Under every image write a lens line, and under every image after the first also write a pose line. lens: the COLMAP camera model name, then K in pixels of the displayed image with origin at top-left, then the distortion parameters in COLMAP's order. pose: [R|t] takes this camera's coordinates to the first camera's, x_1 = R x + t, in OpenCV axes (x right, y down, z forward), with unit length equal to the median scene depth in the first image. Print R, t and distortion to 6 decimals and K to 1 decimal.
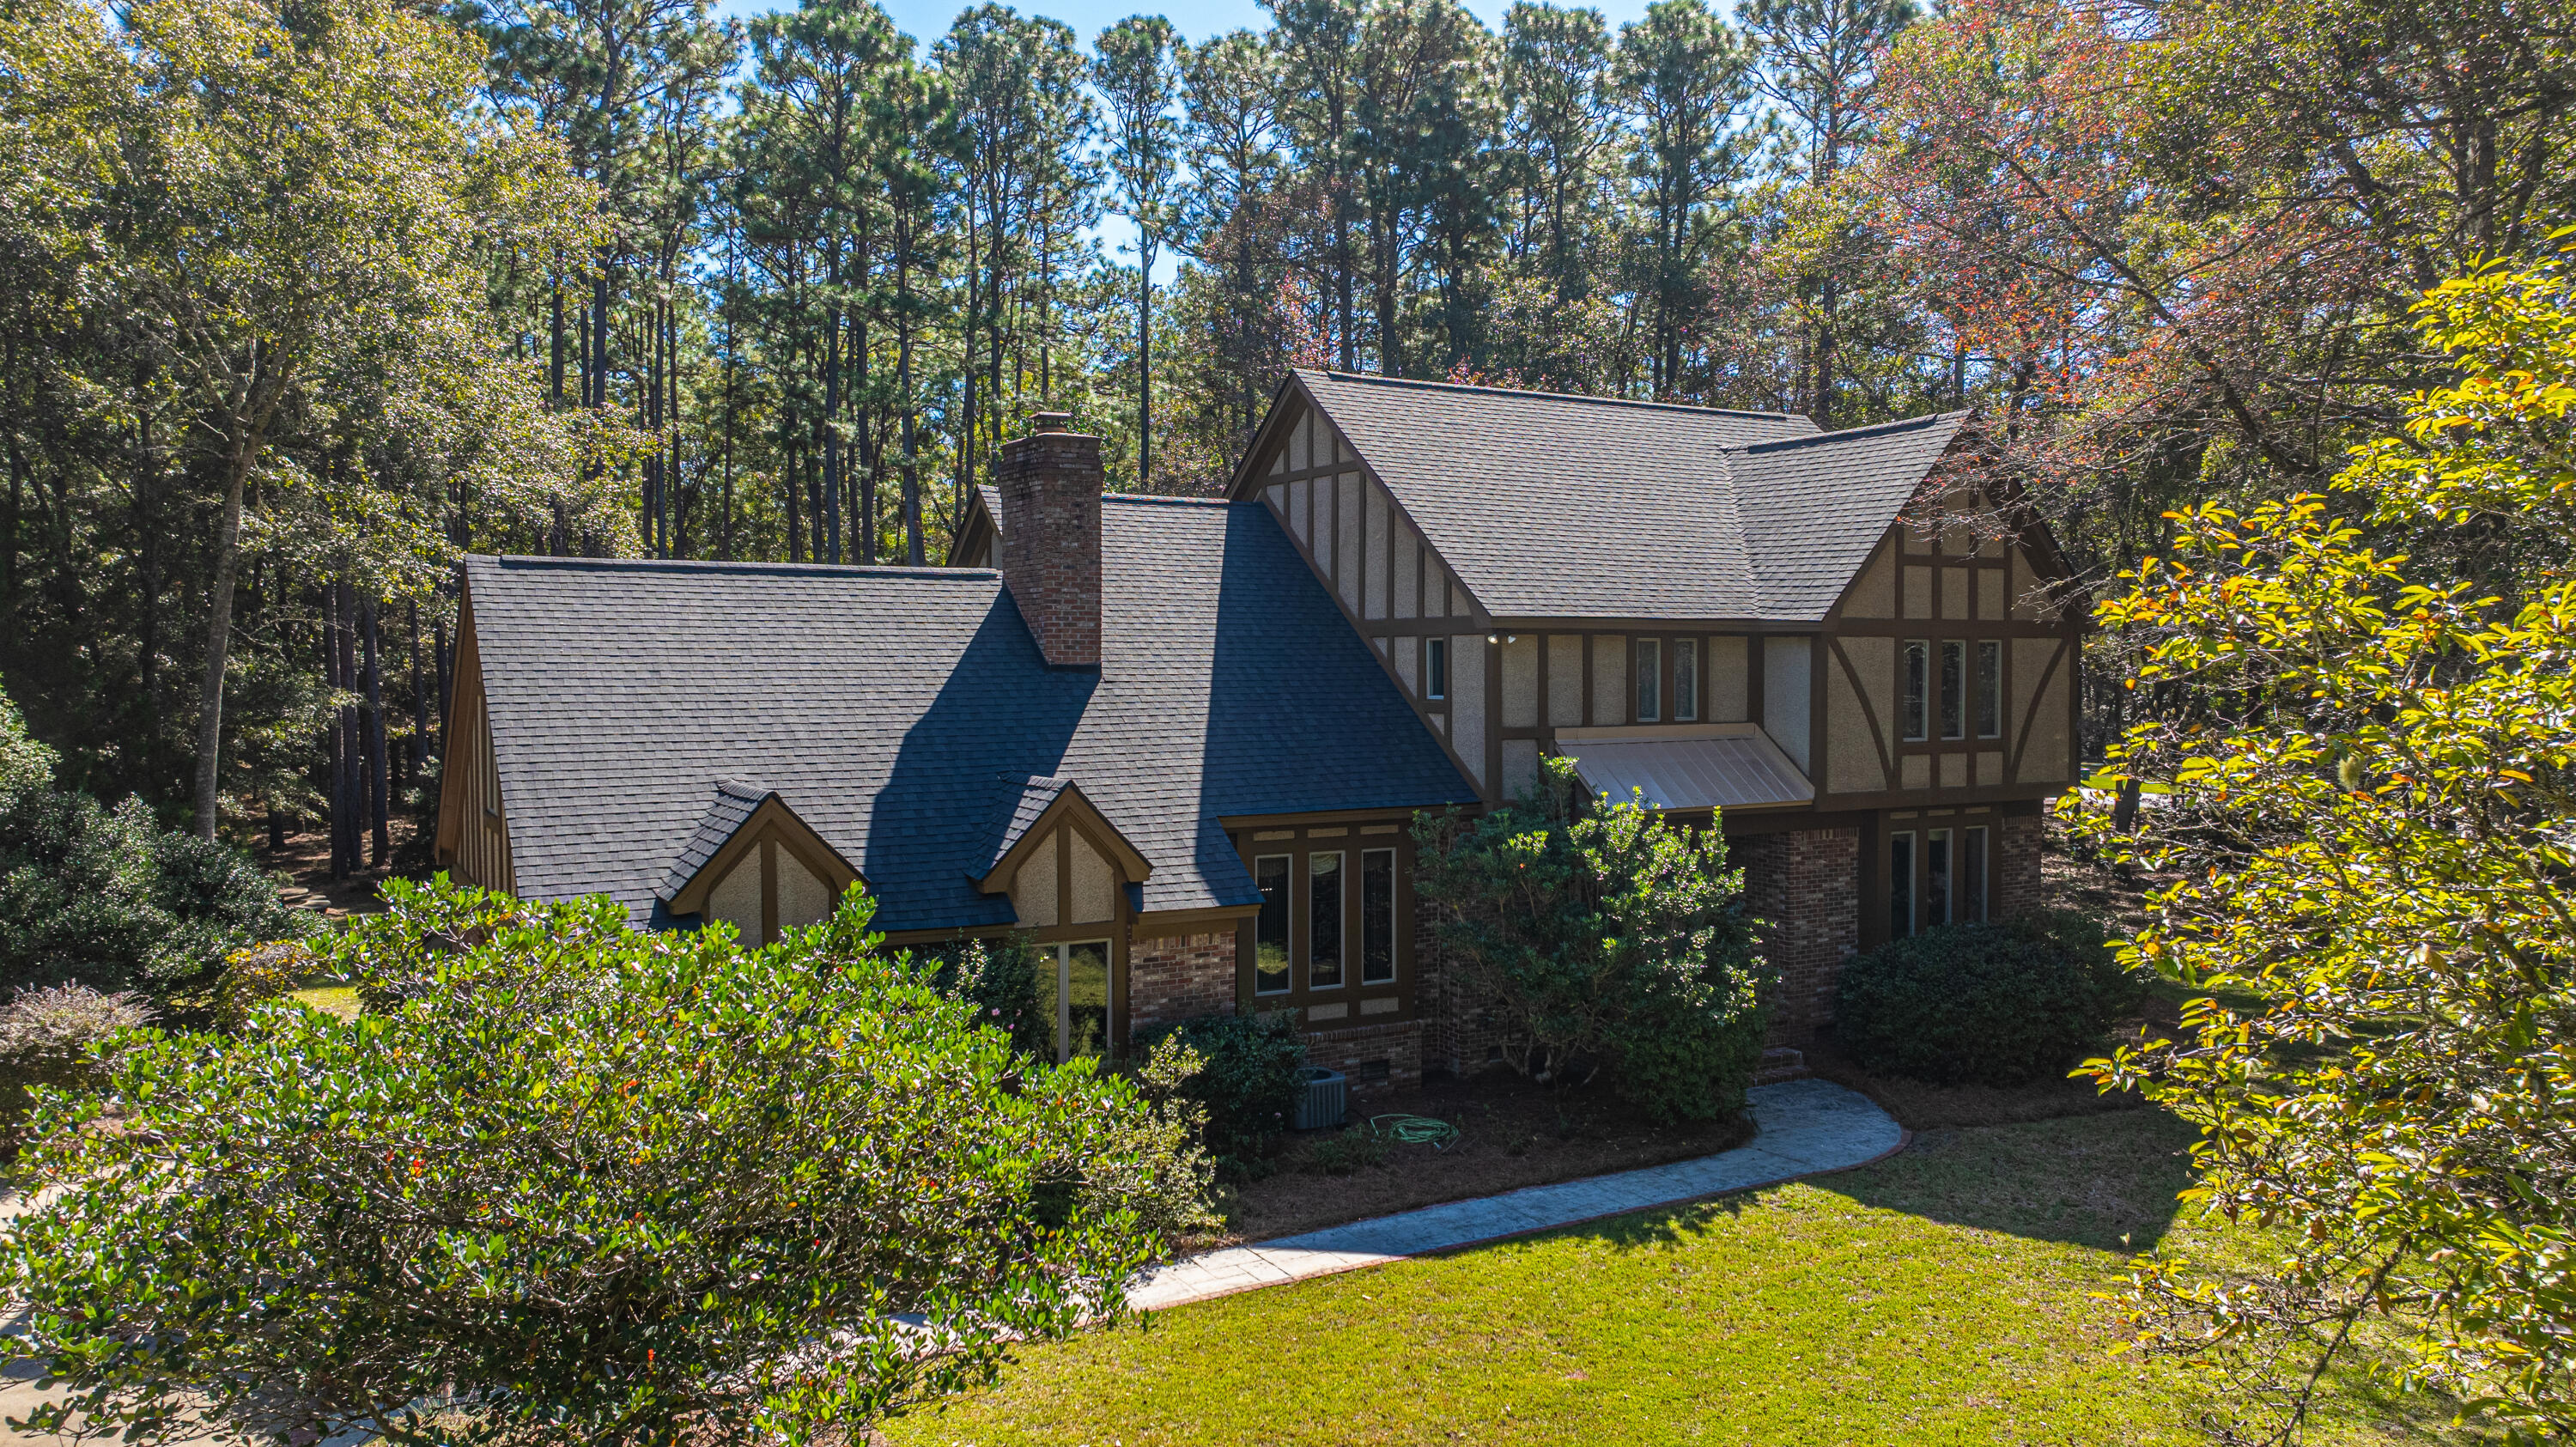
lens RADIAL K [[1763.9, 0, 1288.0], [0, 1763.9, 723.5], [0, 0, 1]] dist [-0.005726, 0.001501]
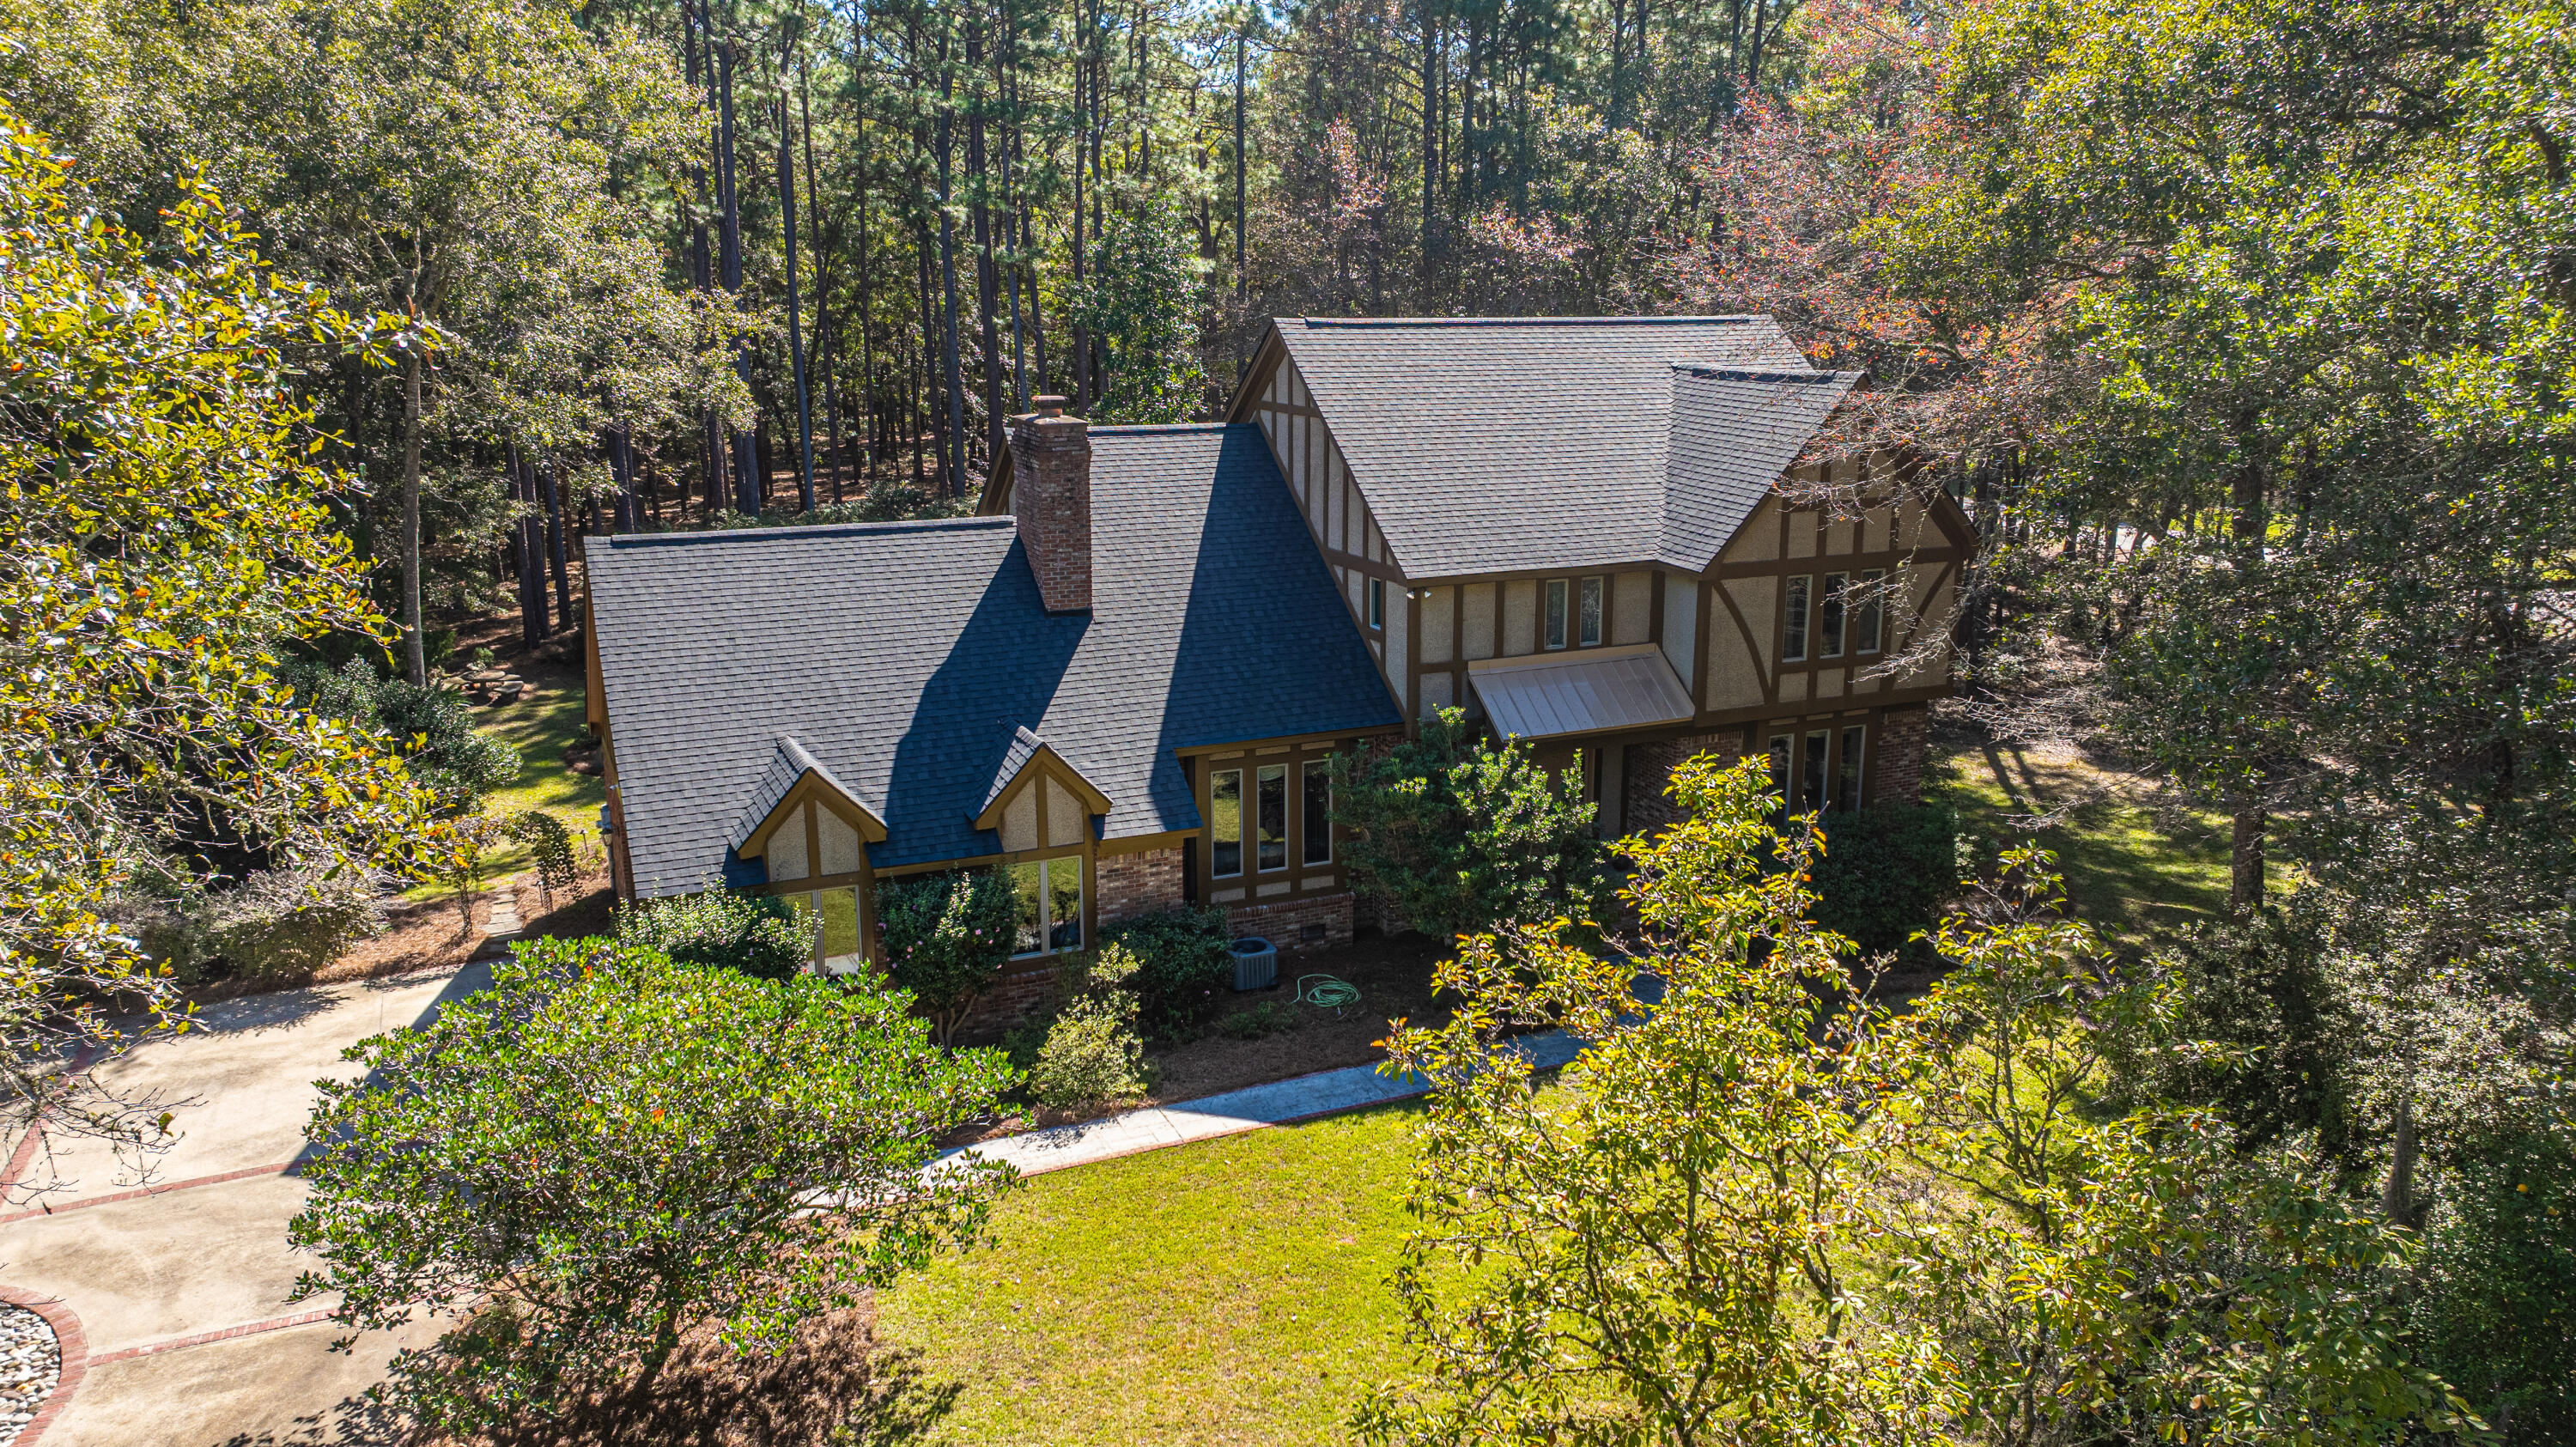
lens RADIAL K [[1775.1, 0, 1301.3], [0, 1775.1, 705.0], [0, 0, 1]] dist [-0.011991, -0.005177]
pose [[0.995434, 0.021735, -0.092943, 0.169006], [-0.003345, 0.981075, 0.193601, -0.225696], [0.095392, -0.192407, 0.976668, -0.221573]]
